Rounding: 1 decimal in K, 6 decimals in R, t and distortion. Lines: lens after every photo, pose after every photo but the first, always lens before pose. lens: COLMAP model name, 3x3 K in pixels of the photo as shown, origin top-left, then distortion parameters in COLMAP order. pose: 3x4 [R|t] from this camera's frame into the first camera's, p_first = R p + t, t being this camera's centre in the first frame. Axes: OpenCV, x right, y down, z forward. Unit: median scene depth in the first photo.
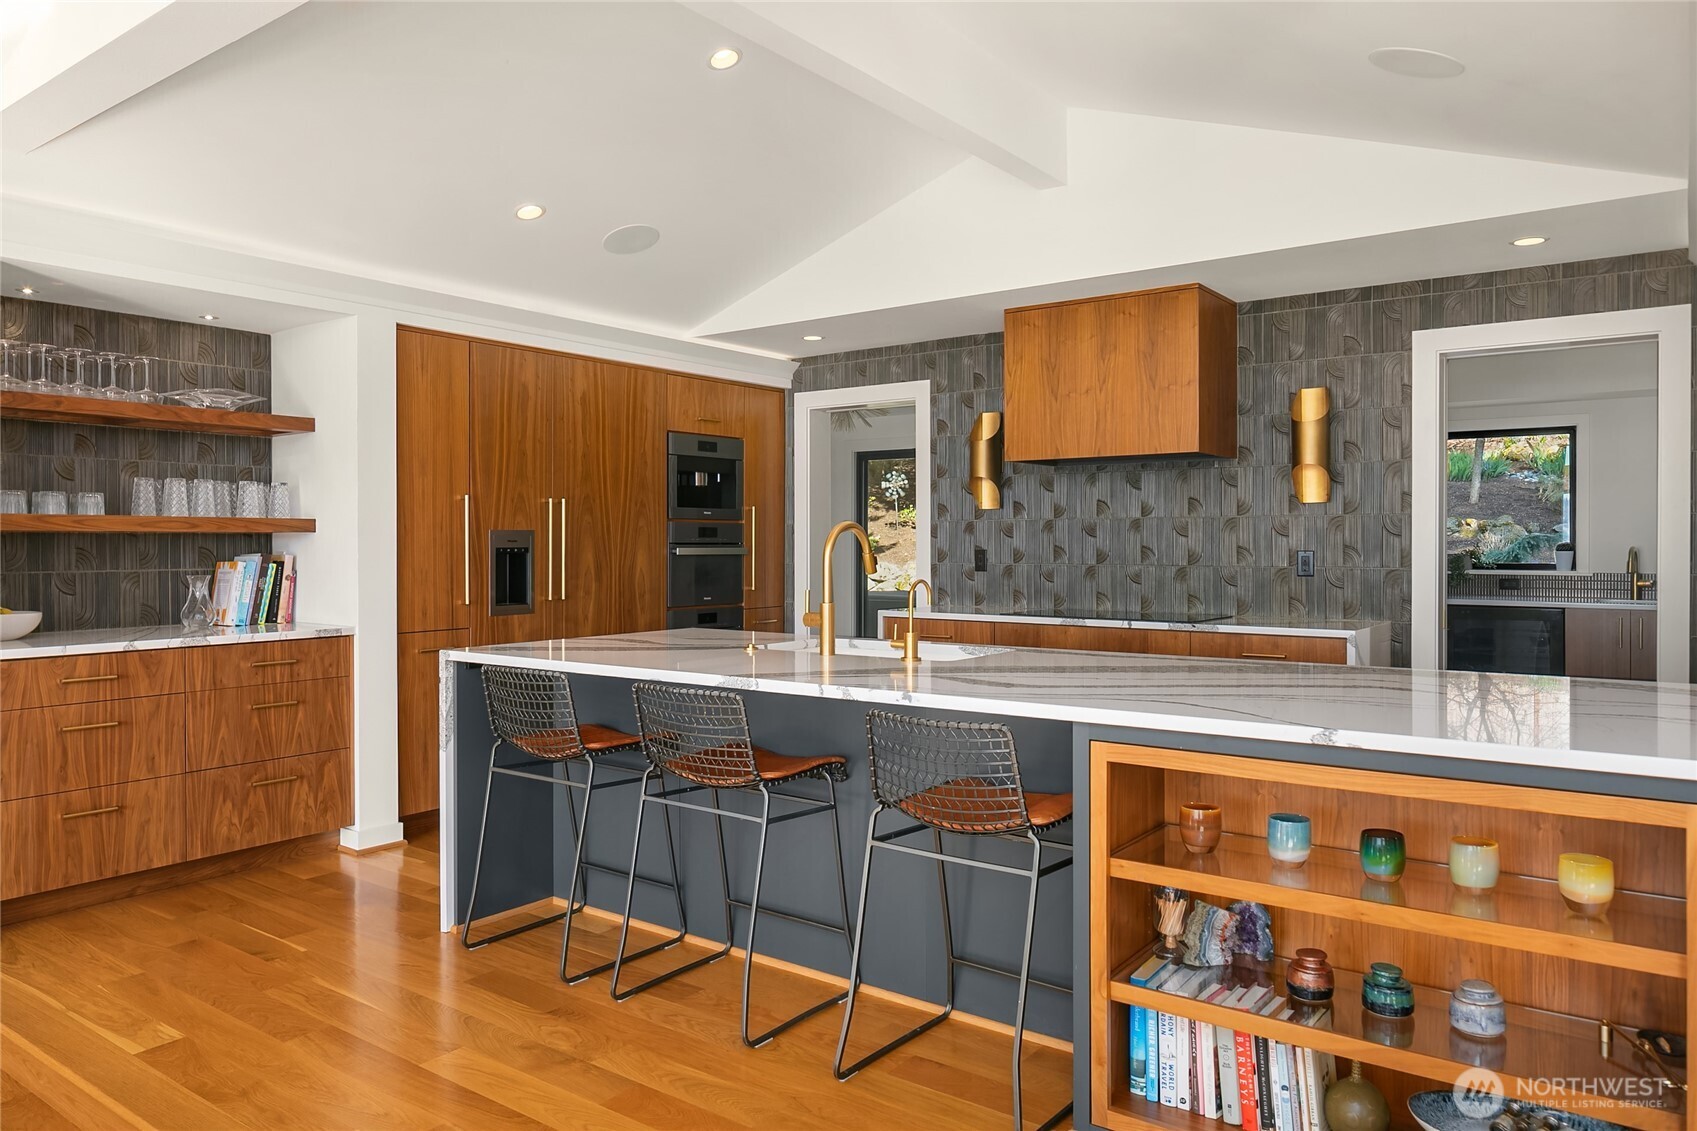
lens RADIAL K [[1150.8, 0, 849.1], [0, 1150.8, 542.9], [0, 0, 1]] dist [0.001217, -0.000525]
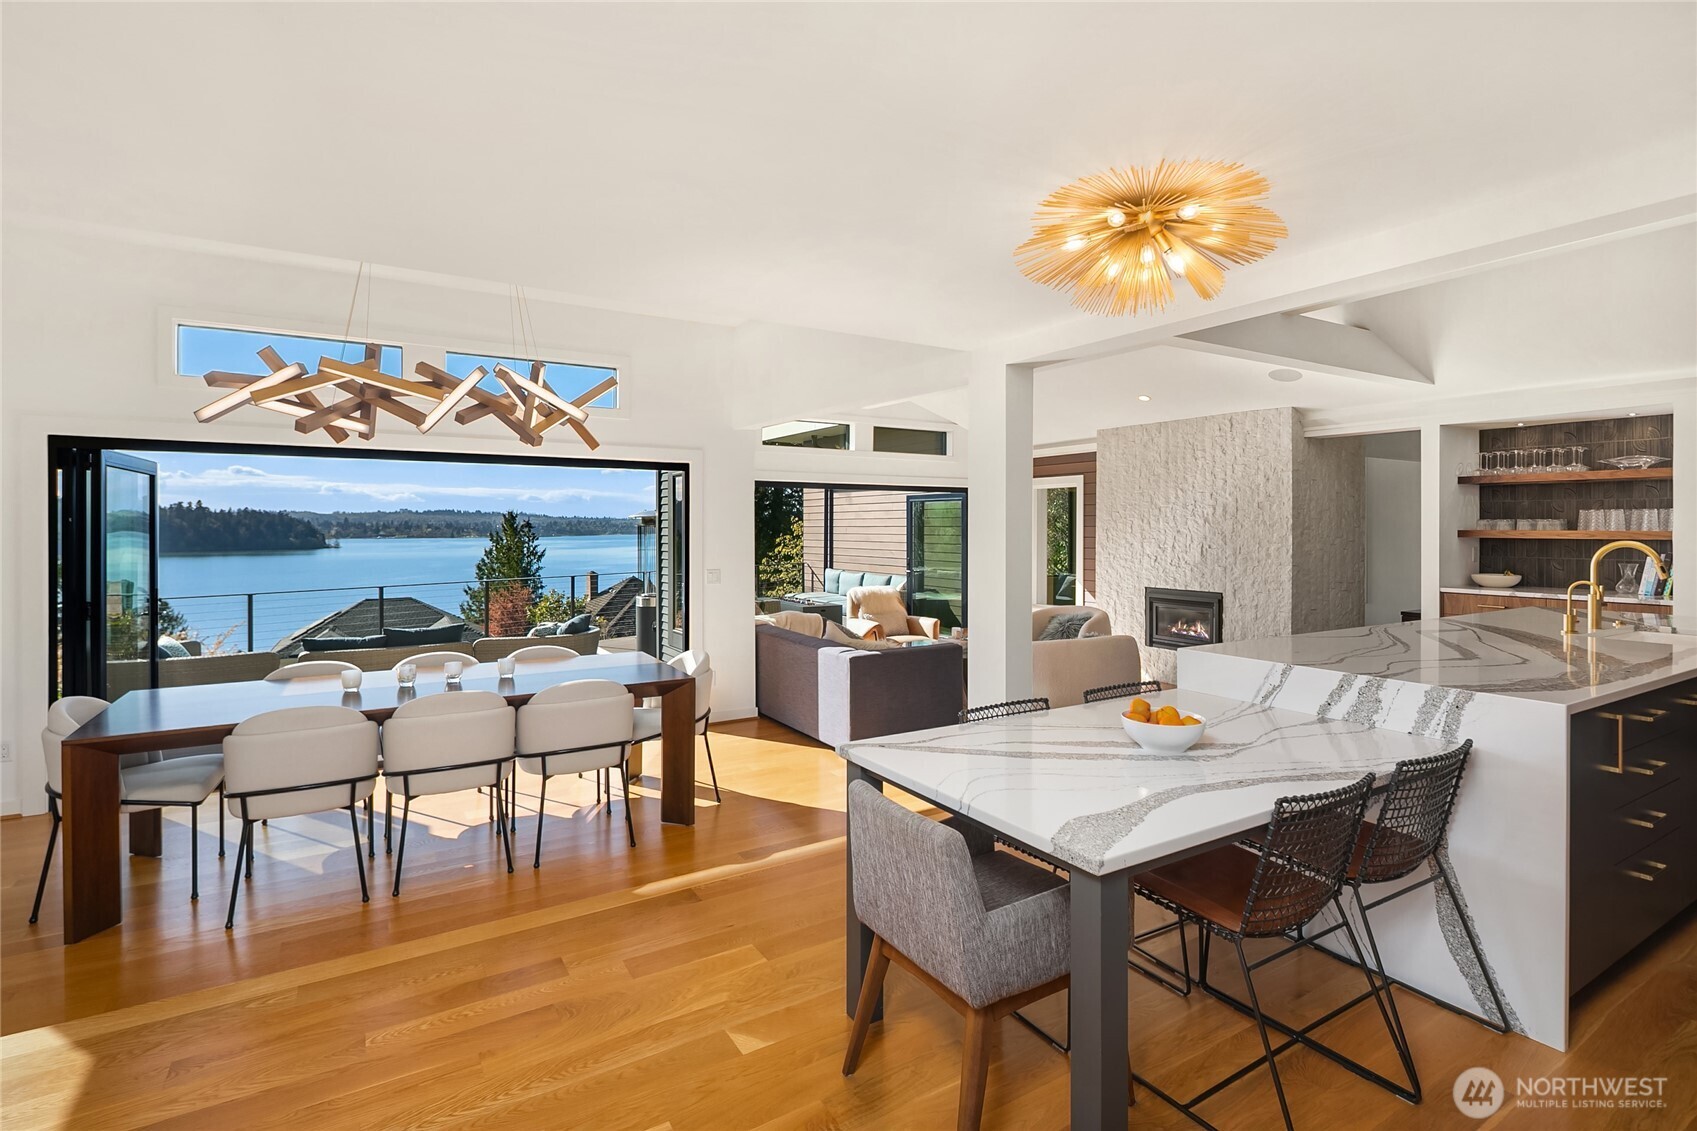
lens RADIAL K [[810.4, 0, 842.9], [0, 810.4, 530.6], [0, 0, 1]] dist [0.001552, 0.000243]
pose [[-0.377620, 0.005151, -0.925946, 0.942130], [-0.002237, 0.999977, 0.006476, -0.025008], [0.925958, 0.004517, -0.377600, 0.334158]]
